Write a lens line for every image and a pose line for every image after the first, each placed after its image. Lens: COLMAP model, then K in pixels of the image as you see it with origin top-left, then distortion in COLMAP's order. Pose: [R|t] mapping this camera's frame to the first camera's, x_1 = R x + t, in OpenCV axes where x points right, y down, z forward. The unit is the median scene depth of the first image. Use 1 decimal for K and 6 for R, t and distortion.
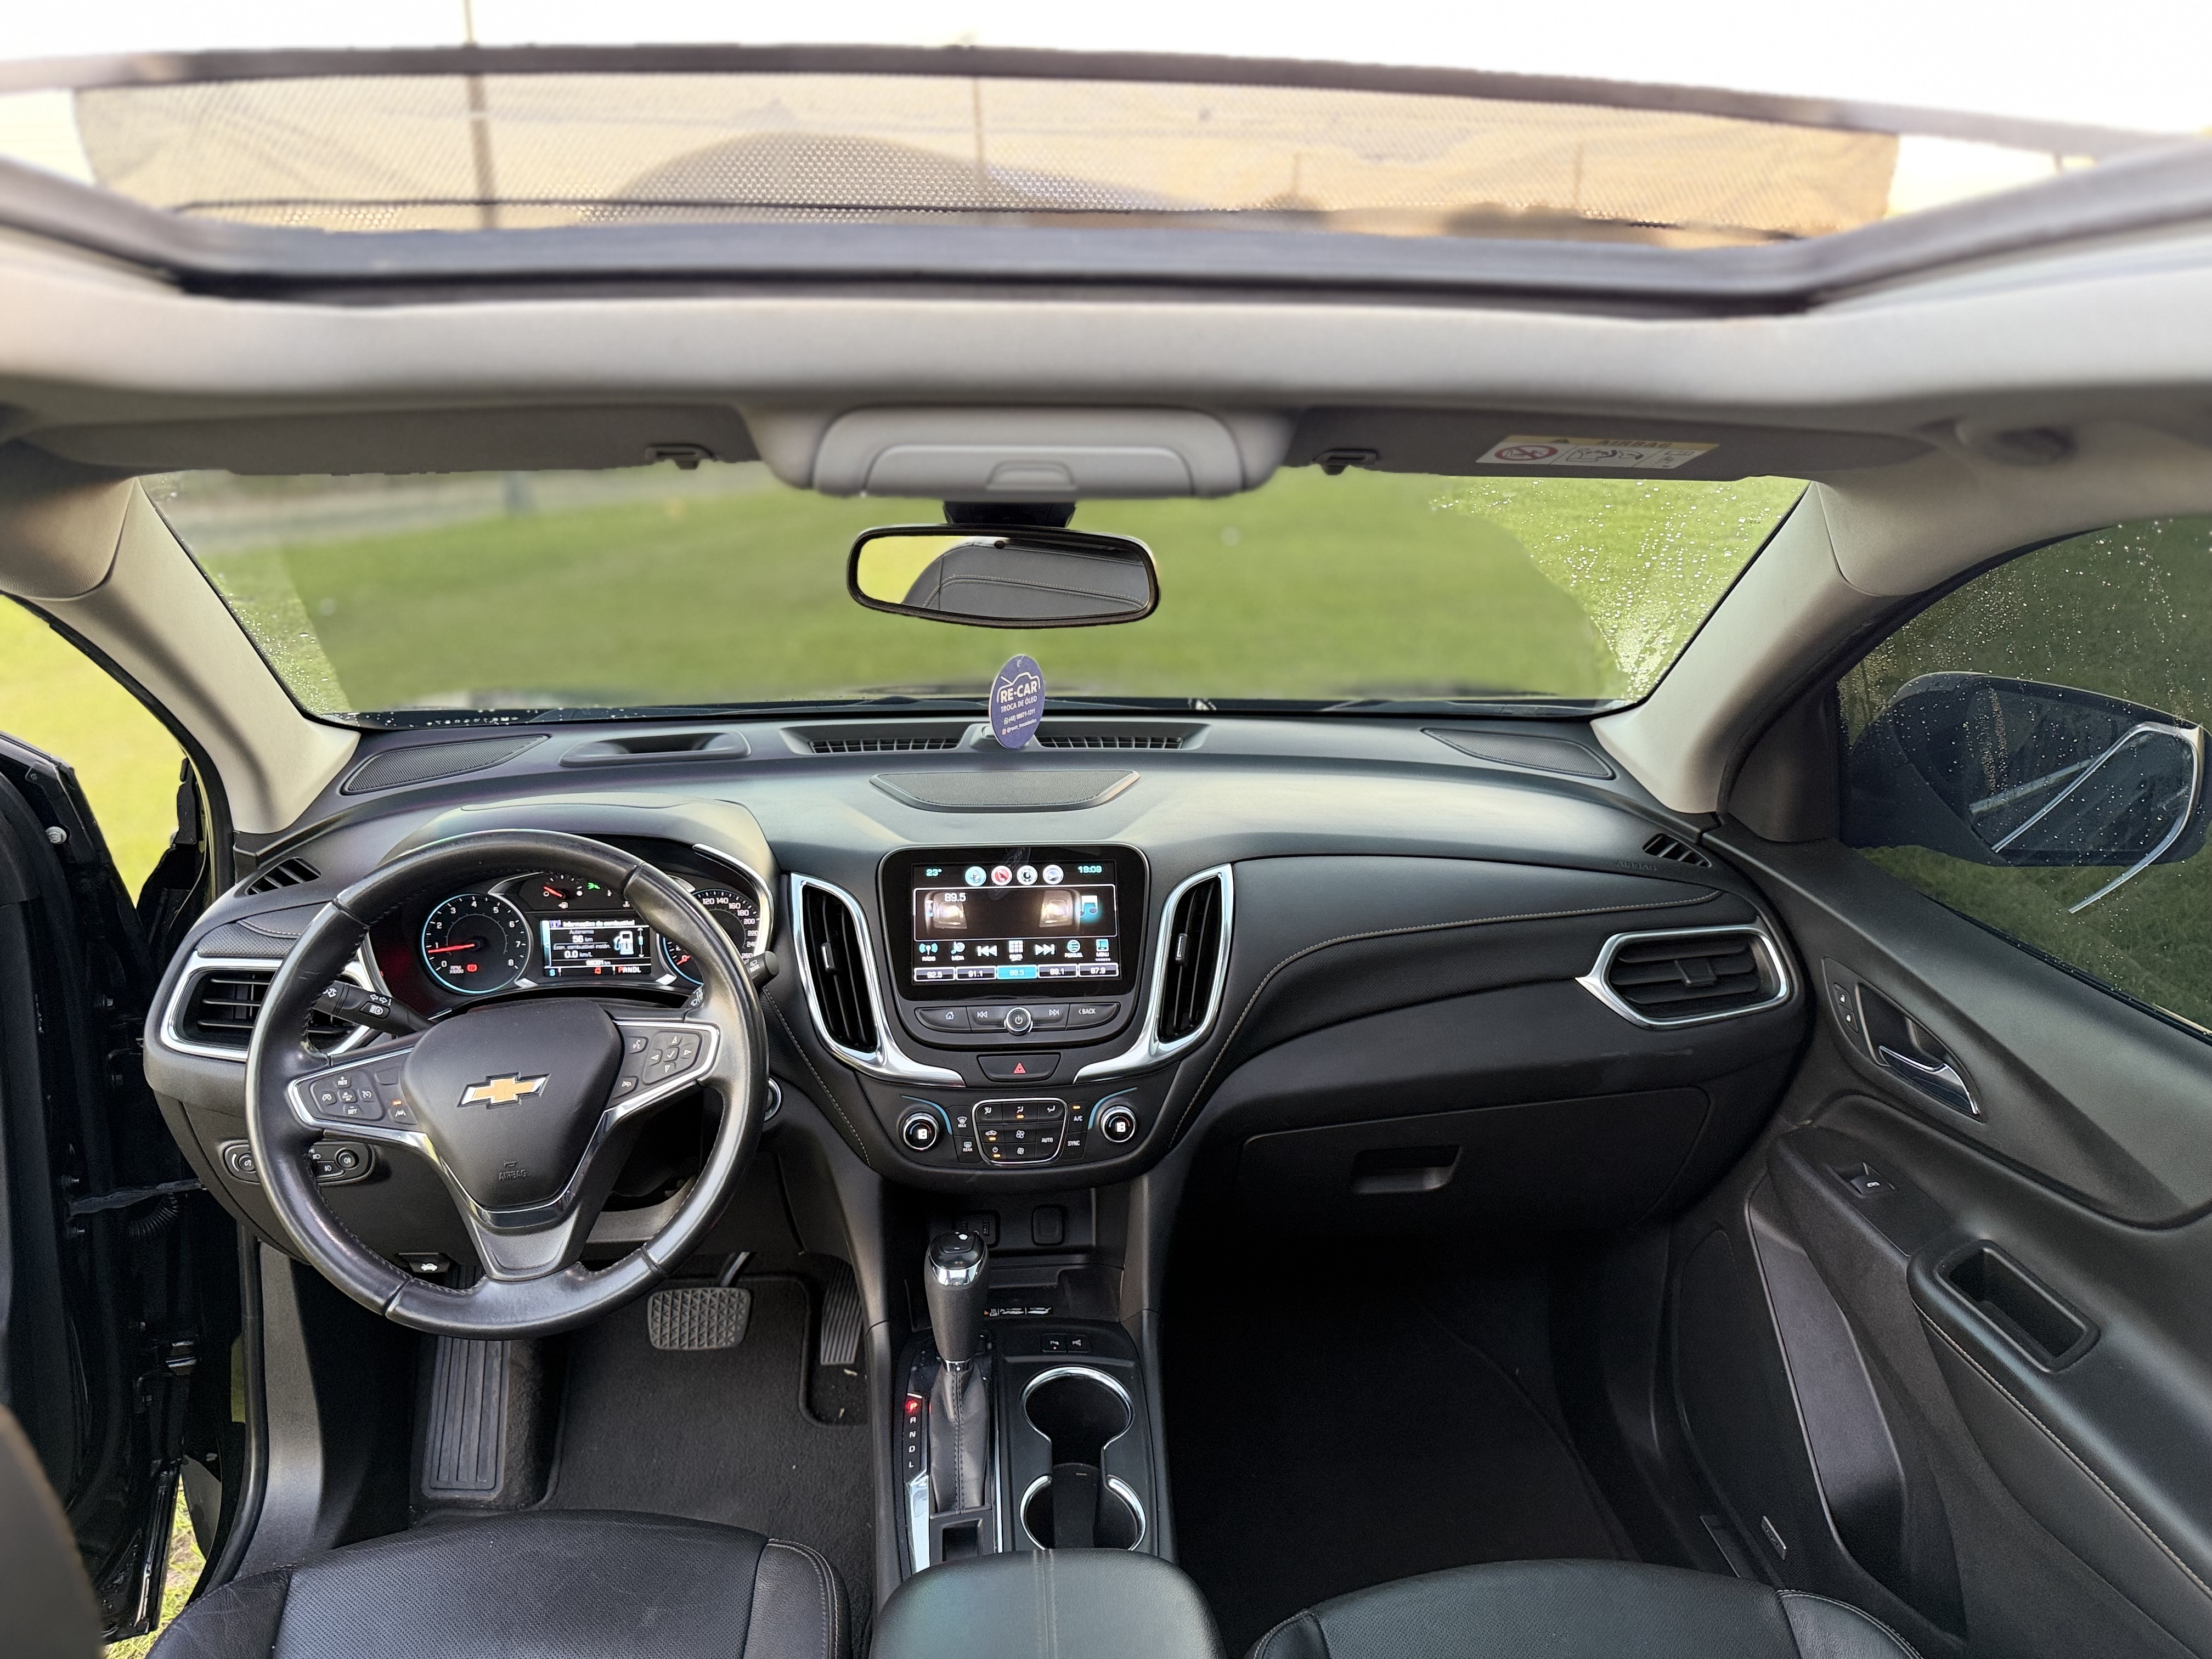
lens RADIAL K [[1547.2, 0, 1099.5], [0, 1547.2, 831.4], [0, 0, 1]] dist [0.168977, -0.372775]
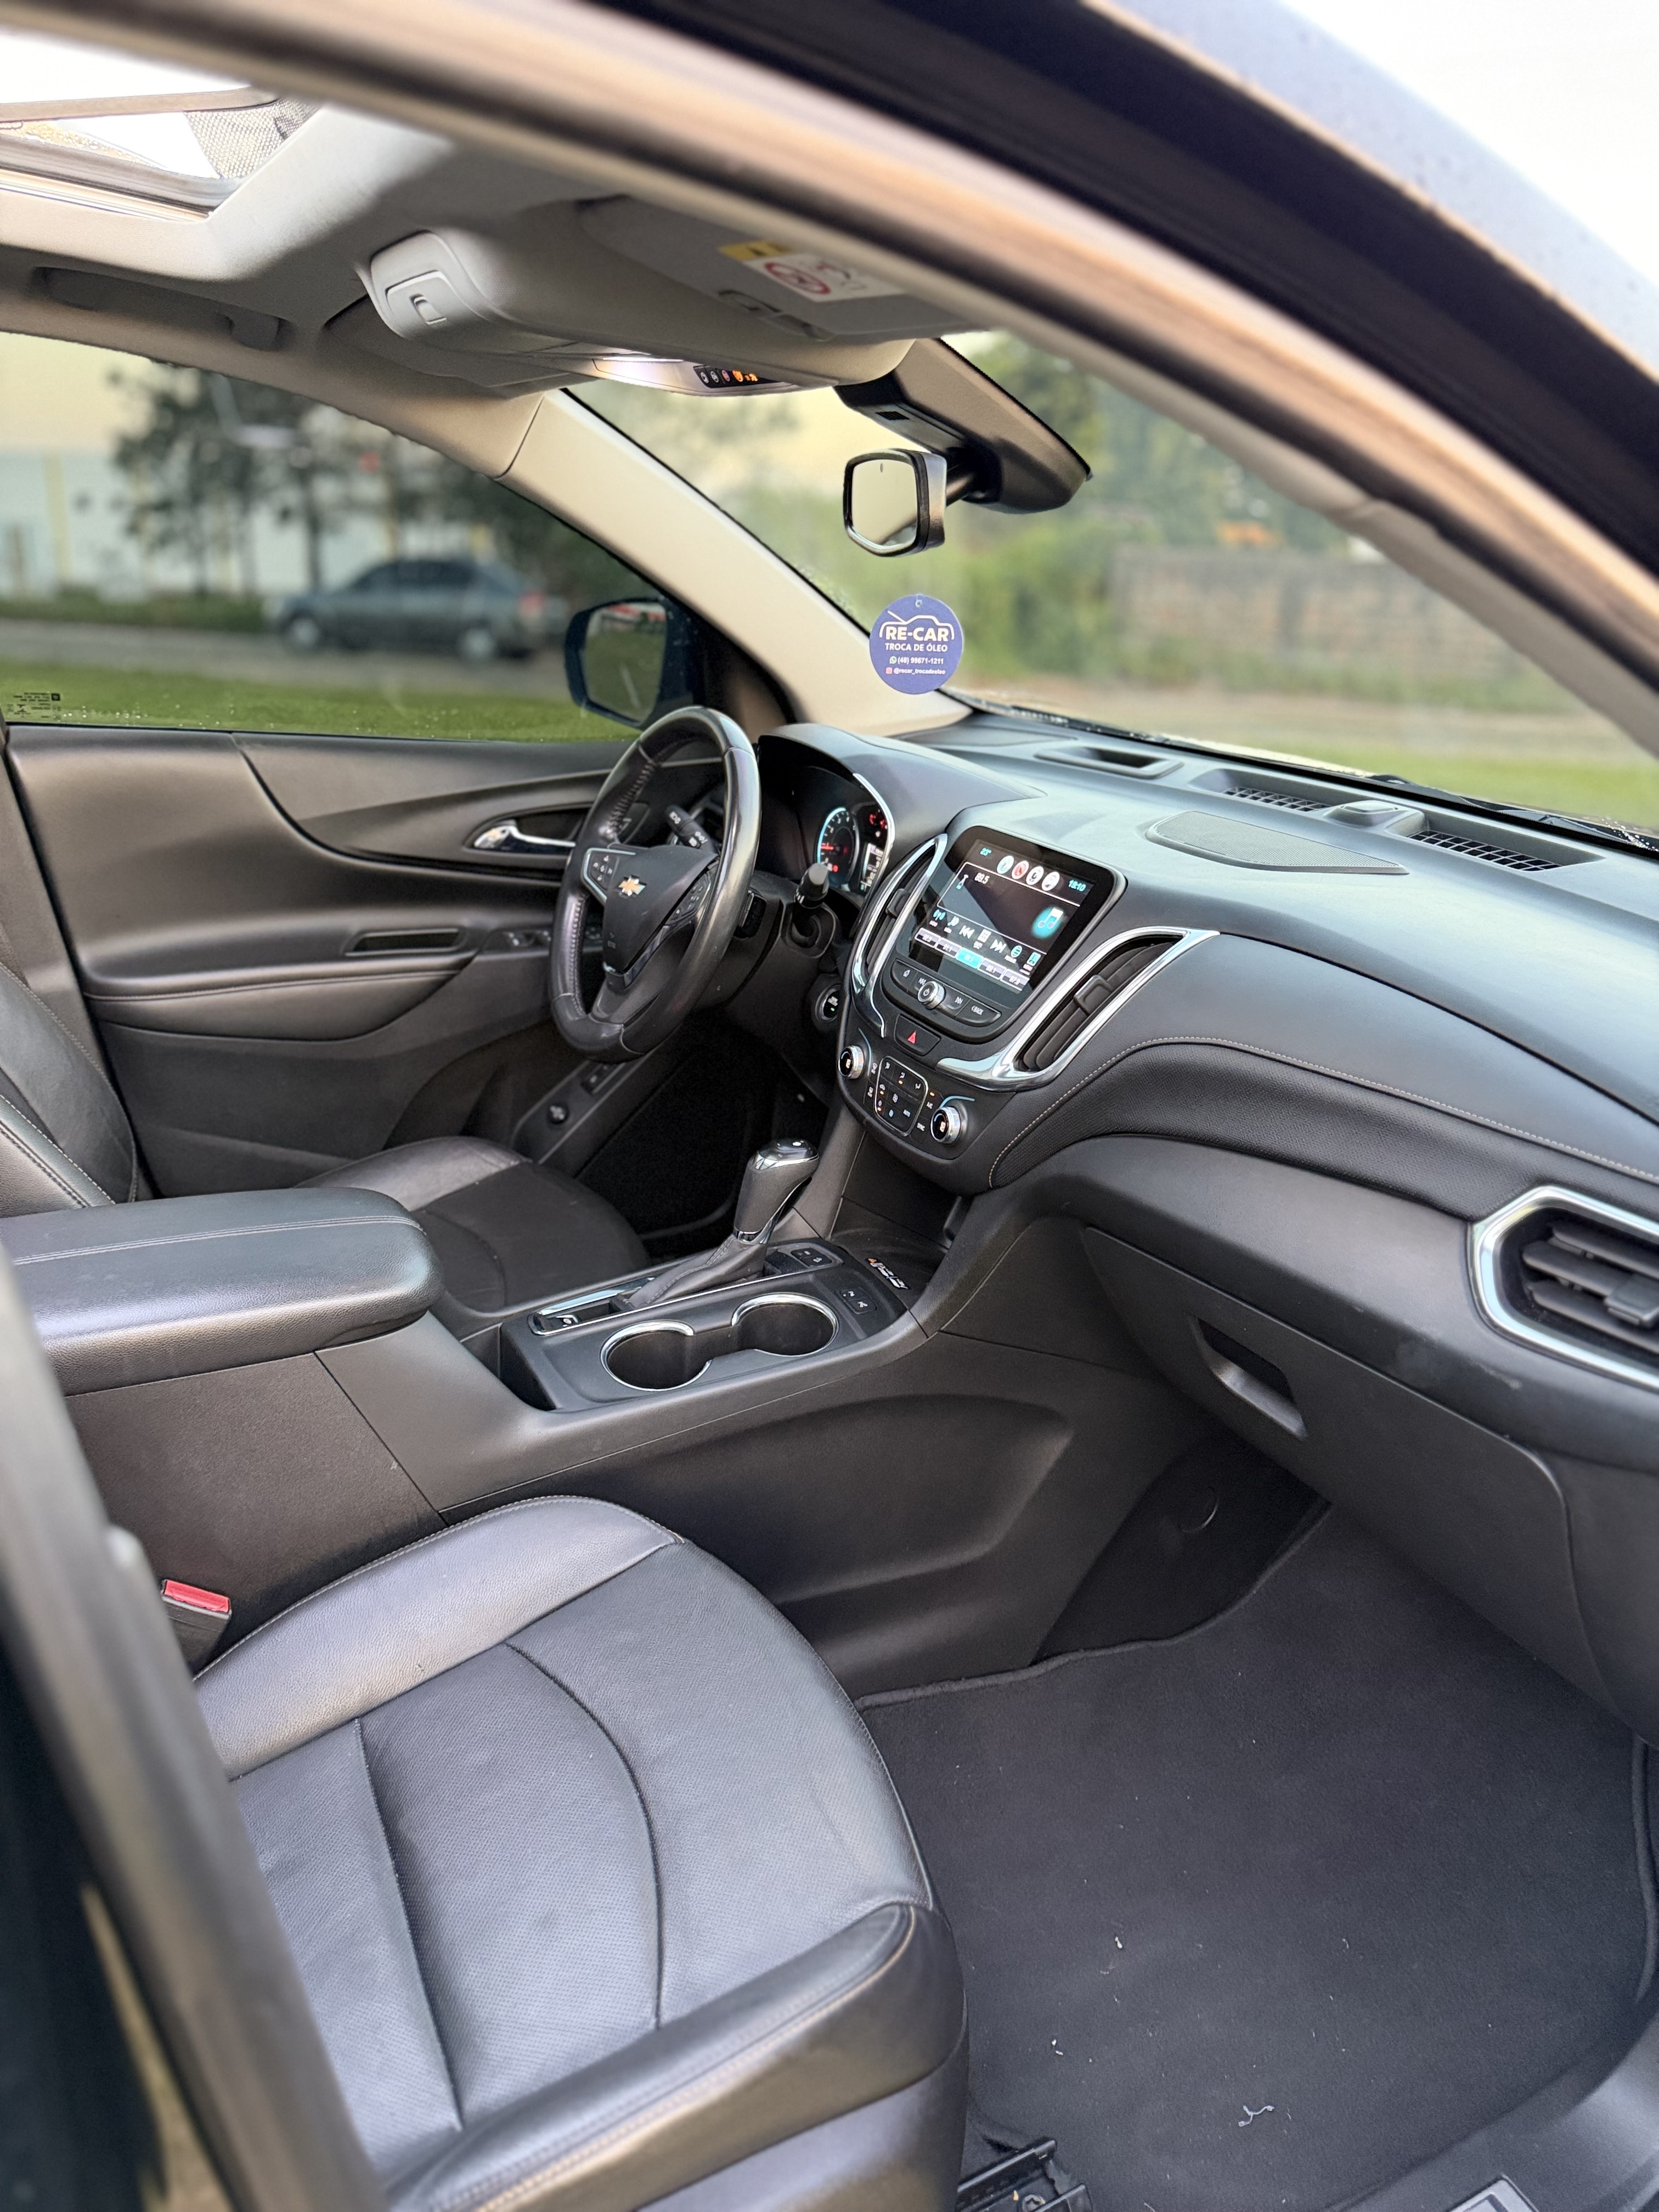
lens RADIAL K [[1547.2, 0, 829.5], [0, 1547.2, 1106.0], [0, 0, 1]] dist [0.168977, -0.372775]
pose [[0.376973, 0.334978, -0.863528, 0.786161], [-0.316867, 0.922697, 0.219603, -0.011364], [0.870337, 0.190840, 0.453975, 0.477071]]
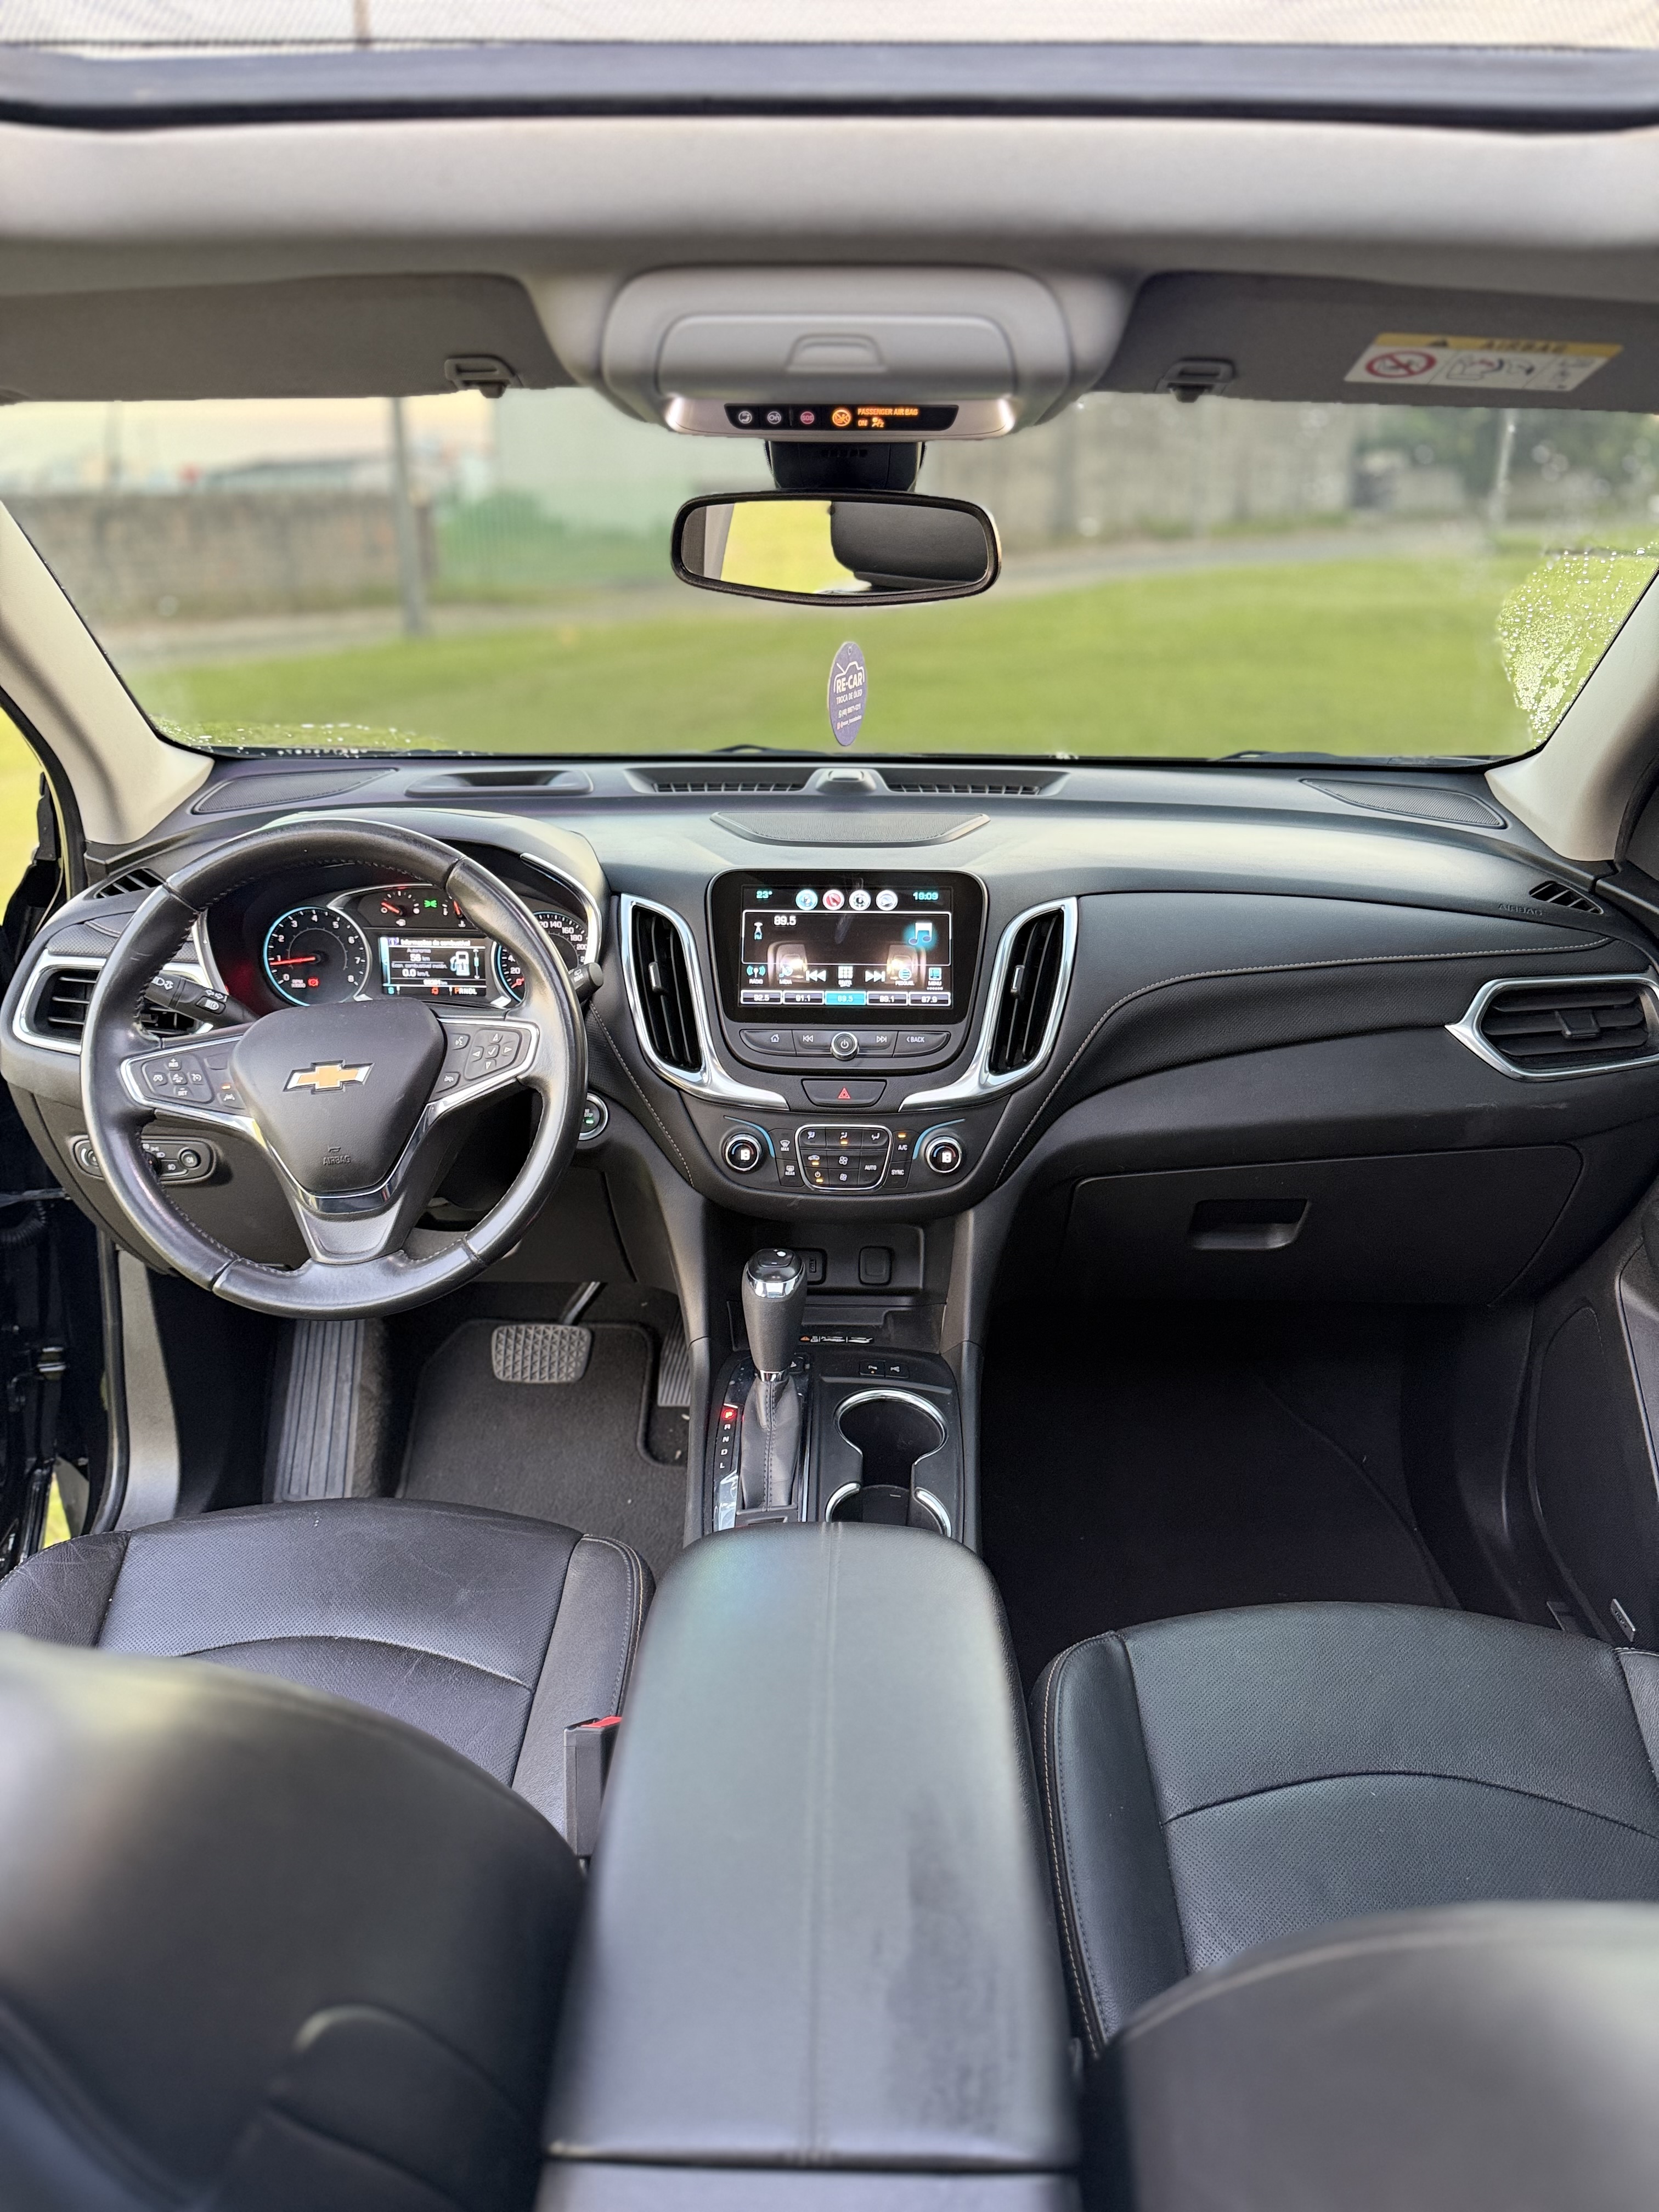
lens RADIAL K [[1547.2, 0, 829.5], [0, 1547.2, 1106.0], [0, 0, 1]] dist [0.168977, -0.372775]
pose [[0.994596, 0.035971, -0.097388, 0.033089], [-0.028071, 0.996293, 0.081316, 0.077787], [0.099952, -0.078143, 0.991919, 0.028916]]
